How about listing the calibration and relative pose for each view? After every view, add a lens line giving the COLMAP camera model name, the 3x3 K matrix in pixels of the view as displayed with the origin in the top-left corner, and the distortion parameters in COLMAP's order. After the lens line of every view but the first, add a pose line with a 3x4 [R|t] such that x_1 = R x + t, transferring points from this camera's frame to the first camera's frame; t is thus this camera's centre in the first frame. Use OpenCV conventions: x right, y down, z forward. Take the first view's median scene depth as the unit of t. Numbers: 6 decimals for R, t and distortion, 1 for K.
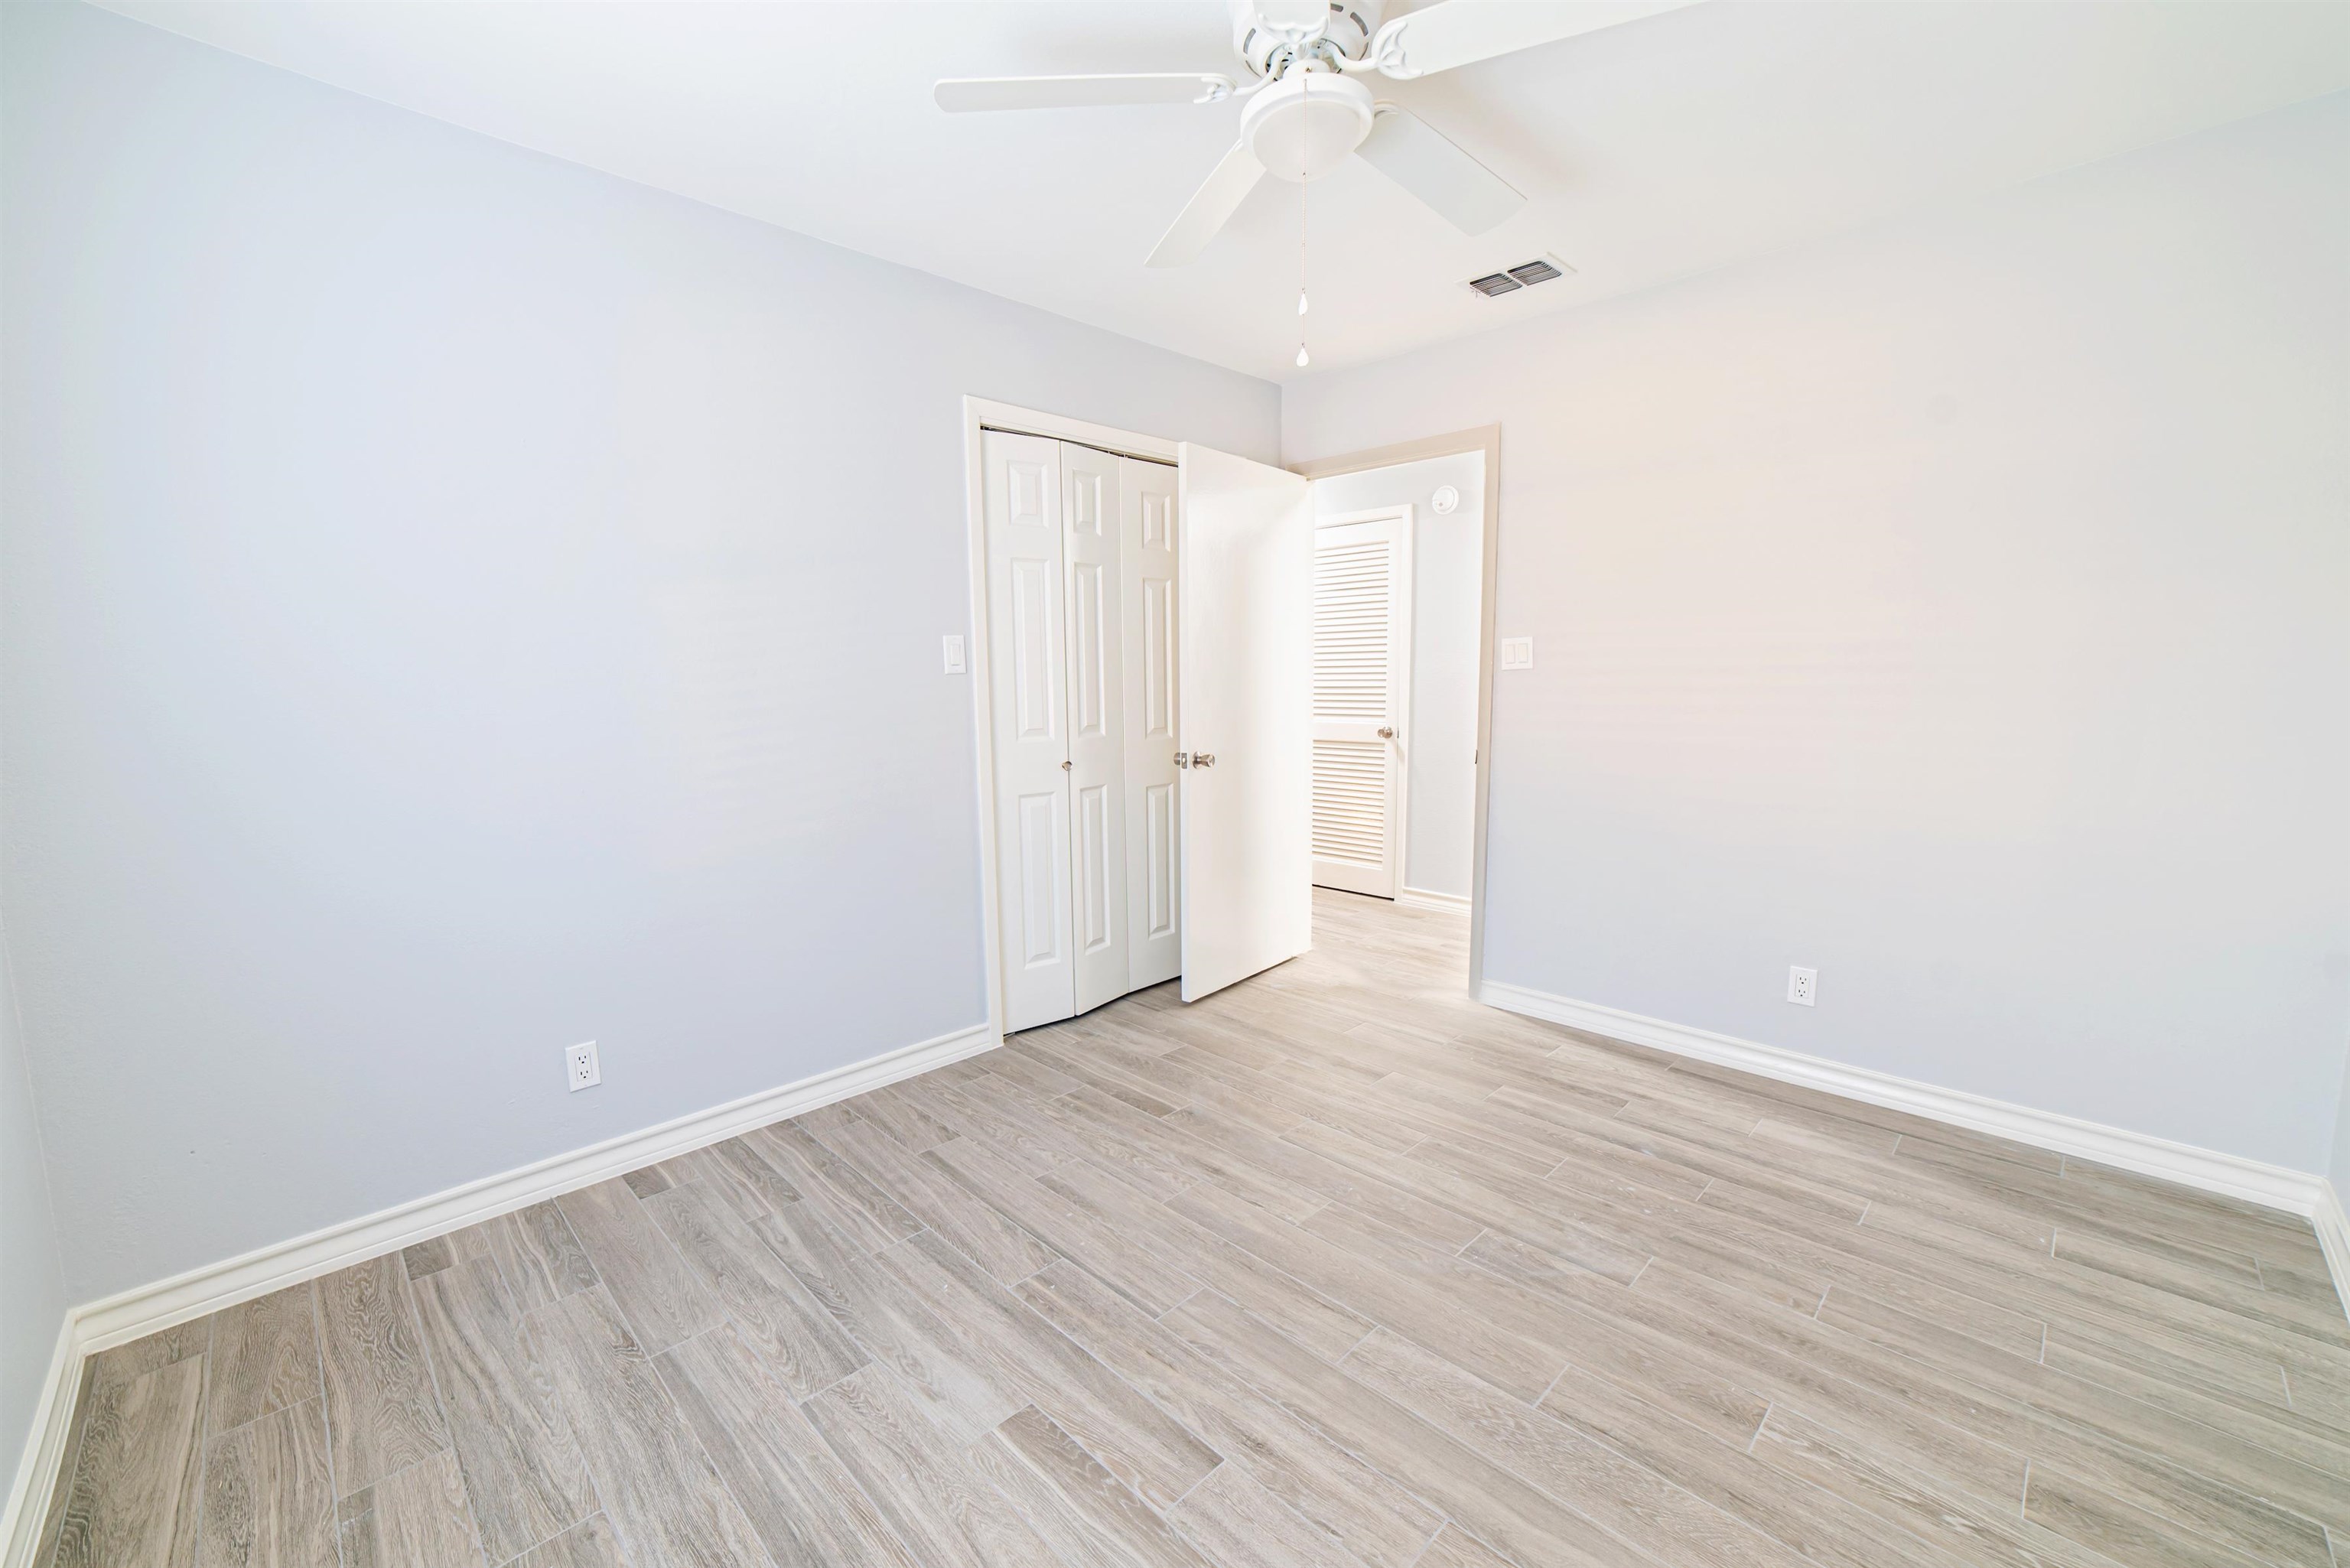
lens RADIAL K [[941.7, 0, 1165.6], [0, 941.7, 792.7], [0, 0, 1]] dist [-0.024263, 0.007478]
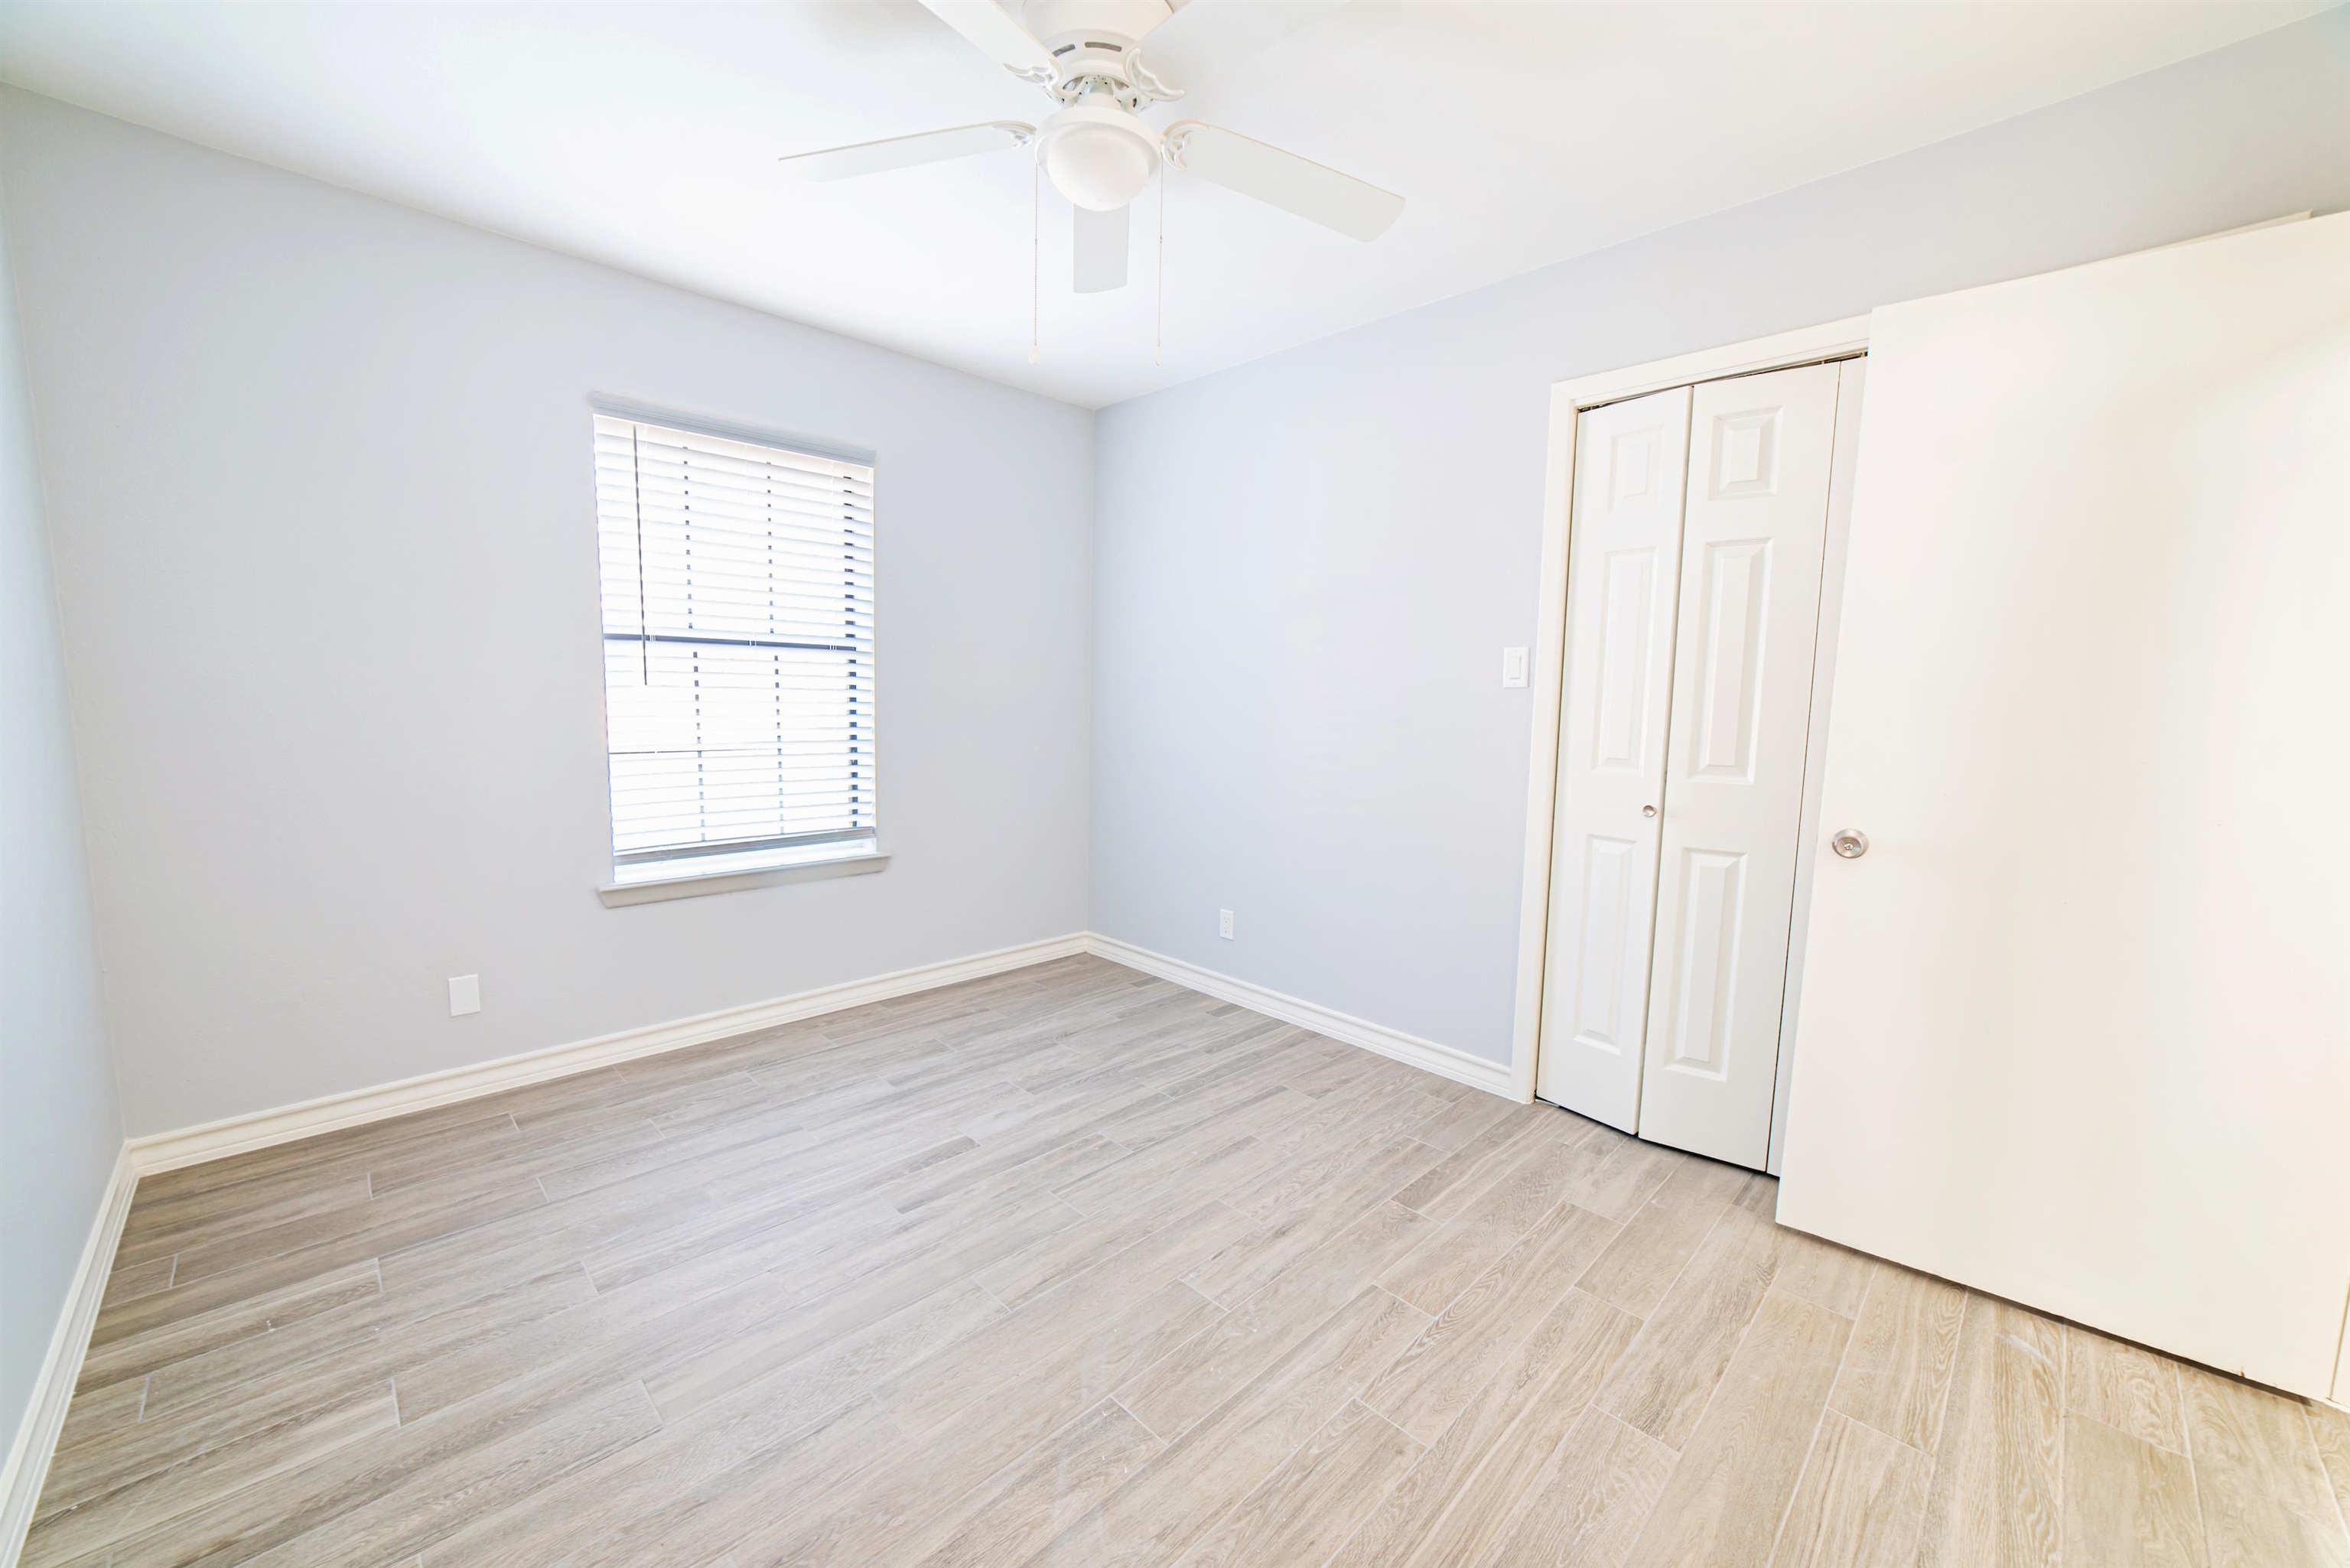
lens RADIAL K [[921.0, 0, 1166.3], [0, 921.0, 791.6], [0, 0, 1]] dist [-0.026660, 0.009913]
pose [[-0.014592, 0.126562, -0.991851, 0.946596], [-0.144661, 0.981253, 0.127338, -0.120683], [0.989374, 0.145340, 0.003990, 0.886882]]
